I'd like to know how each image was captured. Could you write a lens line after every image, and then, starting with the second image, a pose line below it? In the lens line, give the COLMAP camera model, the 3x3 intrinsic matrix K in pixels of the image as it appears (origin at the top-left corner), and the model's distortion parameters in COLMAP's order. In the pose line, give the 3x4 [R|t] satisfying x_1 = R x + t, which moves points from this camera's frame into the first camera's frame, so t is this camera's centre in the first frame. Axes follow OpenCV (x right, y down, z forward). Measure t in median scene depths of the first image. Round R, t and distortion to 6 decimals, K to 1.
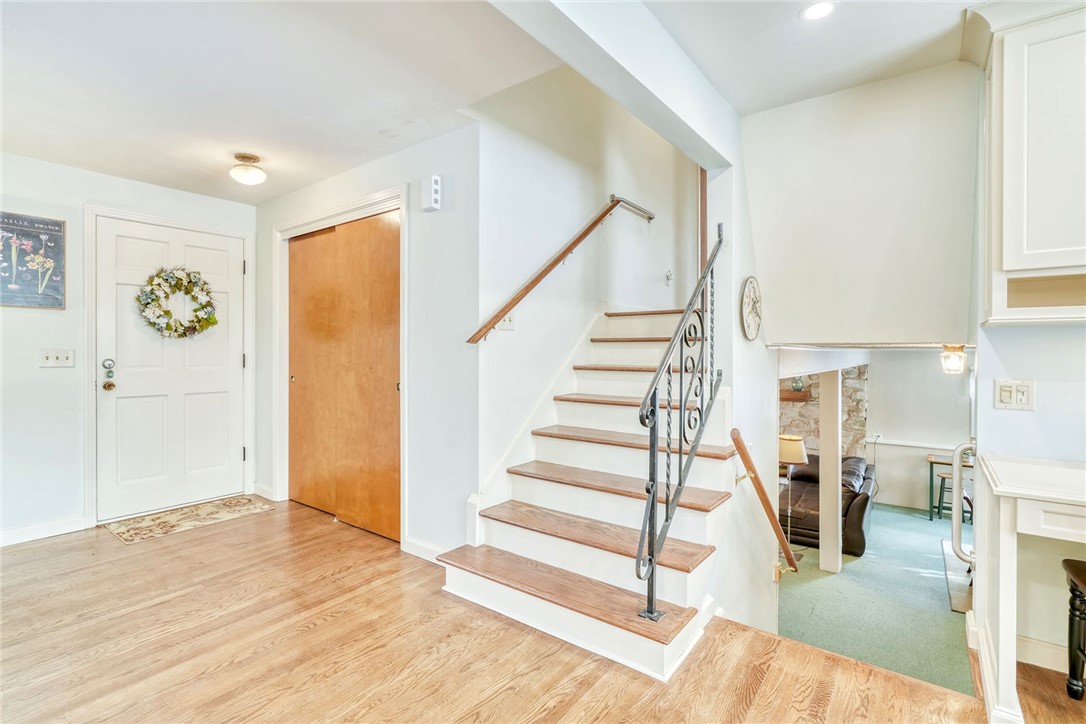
lens RADIAL K [[514.2, 0, 546.2], [0, 514.2, 352.0], [0, 0, 1]] dist [-0.022962, 0.014544]
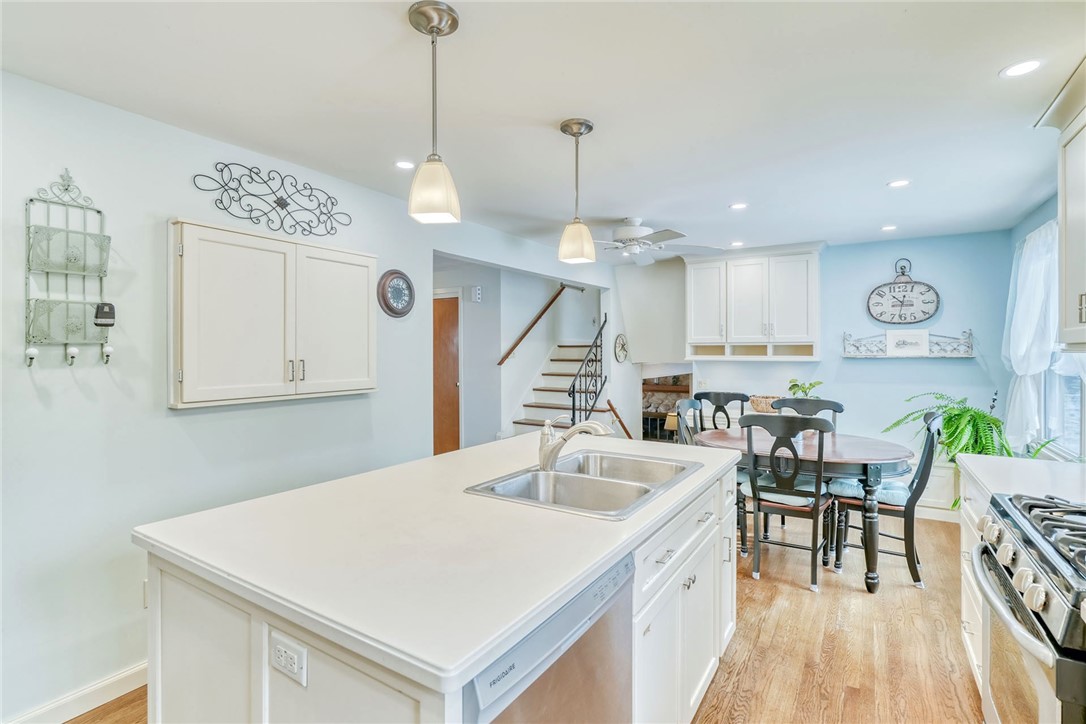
lens RADIAL K [[514.2, 0, 546.2], [0, 514.2, 352.0], [0, 0, 1]] dist [-0.022962, 0.014544]
pose [[0.996920, -0.006213, 0.078177, -0.085346], [0.006155, 0.999981, 0.000972, -0.057535], [-0.078182, -0.000488, 0.996939, -0.977582]]
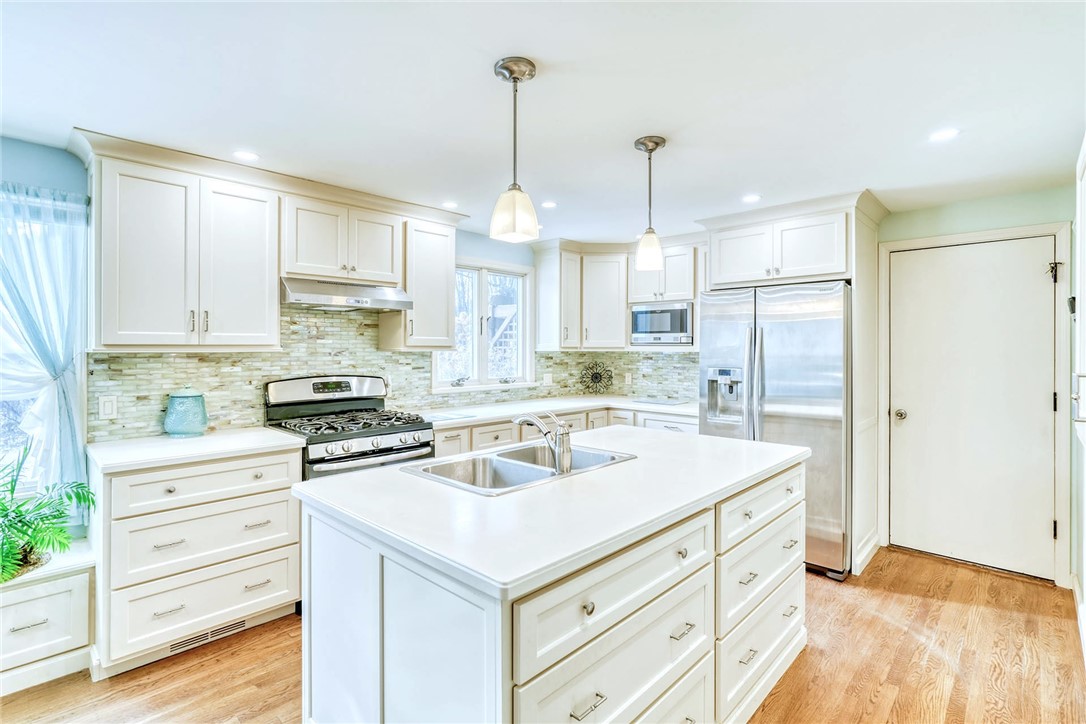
lens RADIAL K [[519.2, 0, 541.3], [0, 519.2, 347.2], [0, 0, 1]] dist [-0.023348, 0.014716]
pose [[-0.992374, -0.005566, 0.123139, -0.086871], [-0.005648, 0.999984, -0.000322, -0.062431], [-0.123135, -0.001015, -0.992389, 0.168670]]
